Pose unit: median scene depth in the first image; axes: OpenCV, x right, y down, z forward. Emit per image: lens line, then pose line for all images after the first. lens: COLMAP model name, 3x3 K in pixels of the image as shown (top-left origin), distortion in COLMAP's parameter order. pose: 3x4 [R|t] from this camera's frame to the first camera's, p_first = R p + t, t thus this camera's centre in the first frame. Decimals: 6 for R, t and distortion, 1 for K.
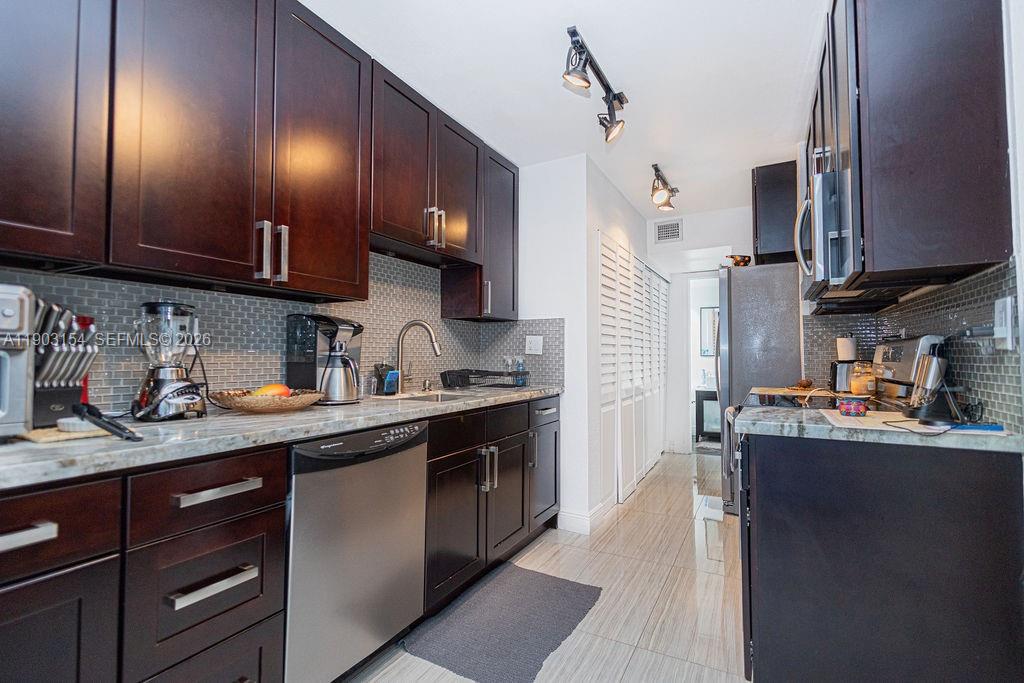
lens RADIAL K [[467.1, 0, 509.9], [0, 467.1, 342.6], [0, 0, 1]] dist [0.006795, -0.000599]
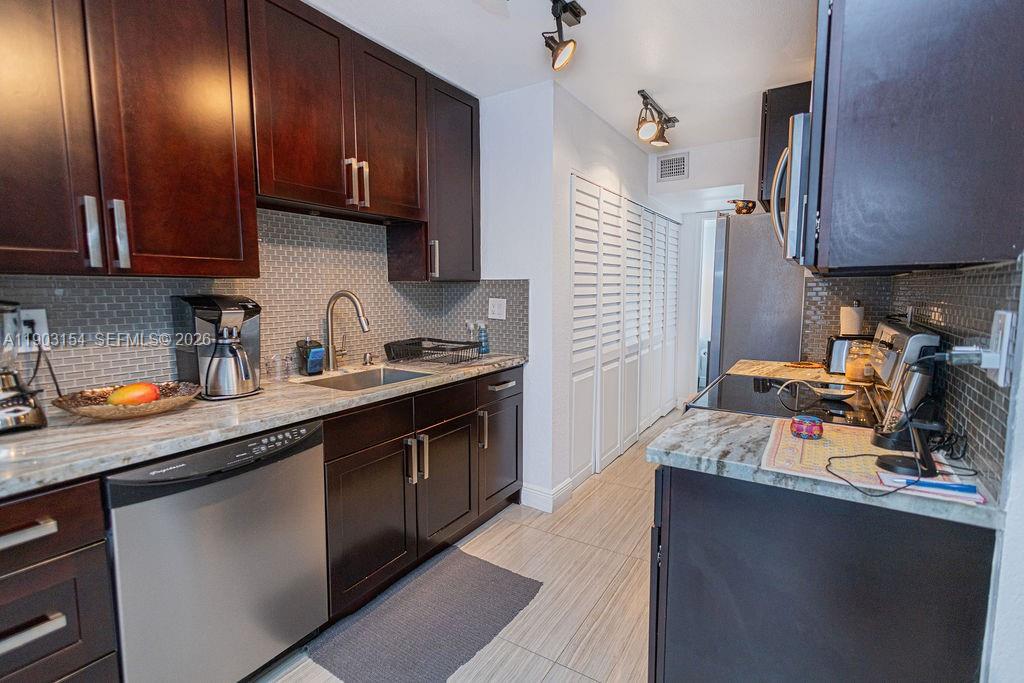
lens RADIAL K [[475.7, 0, 509.0], [0, 475.7, 342.1], [0, 0, 1]] dist [0.008002, -0.001208]
pose [[0.997881, 0.003660, -0.064969, 0.202142], [0.005401, 0.990313, 0.138745, -0.087282], [0.064848, -0.138802, 0.988195, 0.133515]]
